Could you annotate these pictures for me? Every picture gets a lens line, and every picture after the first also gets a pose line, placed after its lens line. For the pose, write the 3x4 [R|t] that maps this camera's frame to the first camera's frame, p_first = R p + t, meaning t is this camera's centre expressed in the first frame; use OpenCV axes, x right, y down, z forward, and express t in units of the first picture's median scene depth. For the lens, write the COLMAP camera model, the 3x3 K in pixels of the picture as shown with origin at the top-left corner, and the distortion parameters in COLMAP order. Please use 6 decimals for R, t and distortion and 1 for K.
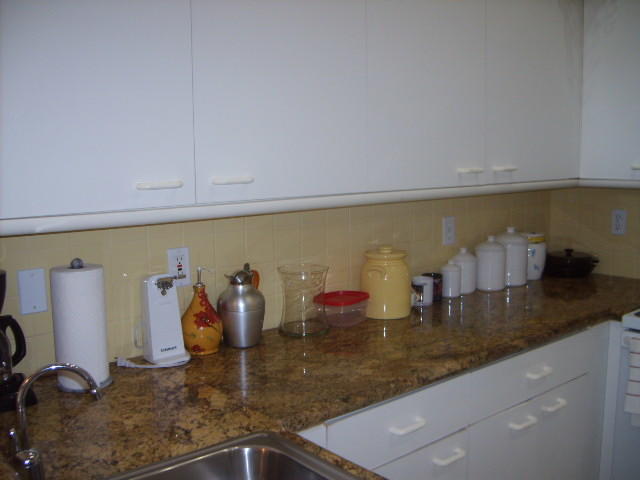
lens RADIAL K [[675.9, 0, 320.0], [0, 675.9, 240.0], [0, 0, 1]] dist [-0.152713, 0.142300]
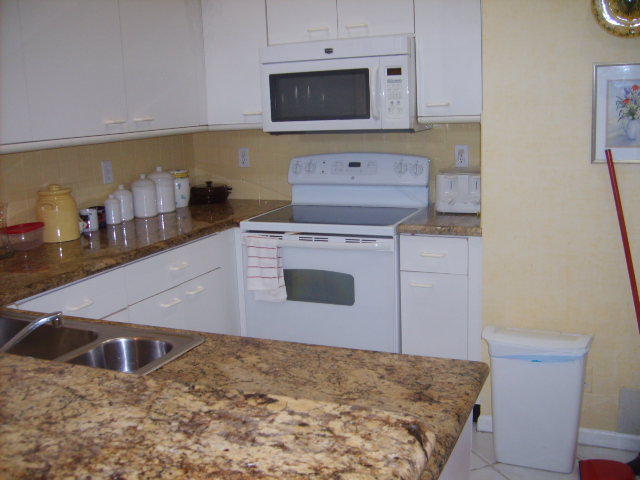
lens RADIAL K [[675.9, 0, 320.0], [0, 675.9, 240.0], [0, 0, 1]] dist [-0.152713, 0.142300]
pose [[0.897480, -0.110253, 0.427053, 0.003821], [0.086257, 0.993431, 0.075201, 0.055458], [-0.432538, -0.030656, 0.901094, -0.309547]]
